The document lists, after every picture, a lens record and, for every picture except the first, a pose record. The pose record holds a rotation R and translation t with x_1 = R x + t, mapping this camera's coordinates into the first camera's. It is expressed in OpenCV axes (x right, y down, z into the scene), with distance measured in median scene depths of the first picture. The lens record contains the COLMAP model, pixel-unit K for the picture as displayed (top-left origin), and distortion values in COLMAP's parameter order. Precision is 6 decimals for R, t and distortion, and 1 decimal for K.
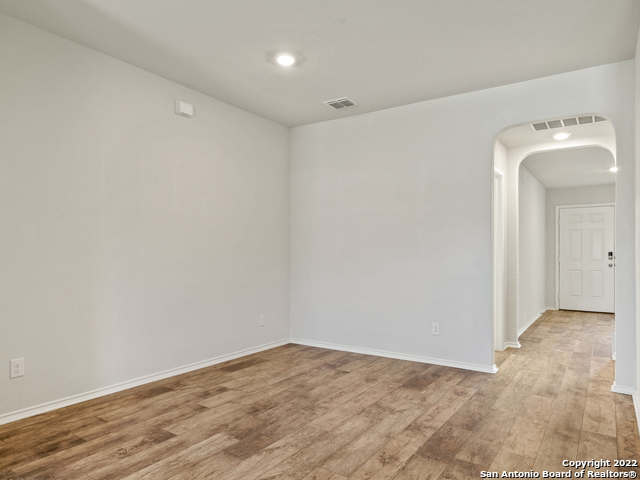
lens RADIAL K [[426.3, 0, 320.5], [0, 426.3, 245.9], [0, 0, 1]] dist [0.003278, 0.001800]
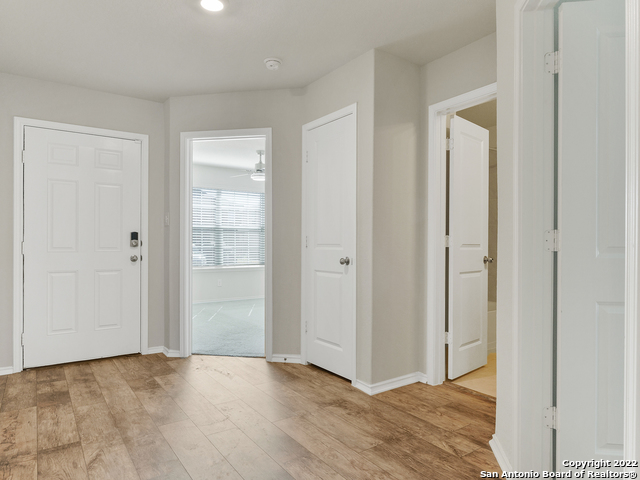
lens RADIAL K [[414.1, 0, 317.6], [0, 414.1, 242.8], [0, 0, 1]] dist [0.011269, -0.003035]
pose [[0.377347, -0.001628, 0.926071, 0.818111], [-0.012773, 0.999894, 0.006962, 0.054179], [-0.925984, -0.014456, 0.377286, 1.628217]]
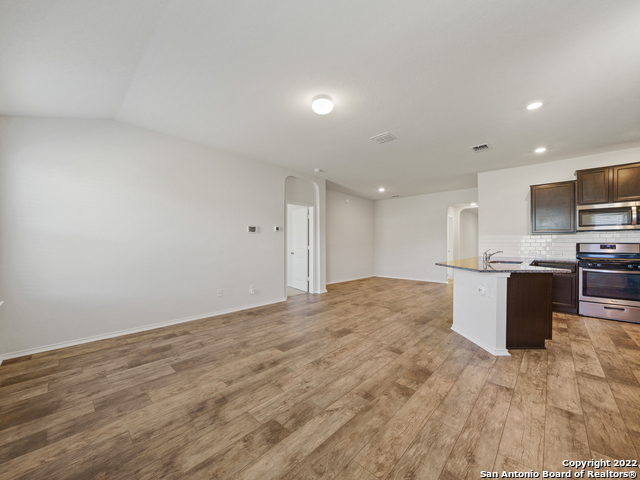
lens RADIAL K [[247.3, 0, 325.3], [0, 247.3, 245.4], [0, 0, 1]] dist [-0.002998, -0.000120]
pose [[0.989952, -0.000084, -0.141400, -0.281628], [0.002415, 0.999864, 0.016313, -0.015314], [0.141380, -0.016490, 0.989818, -1.196253]]
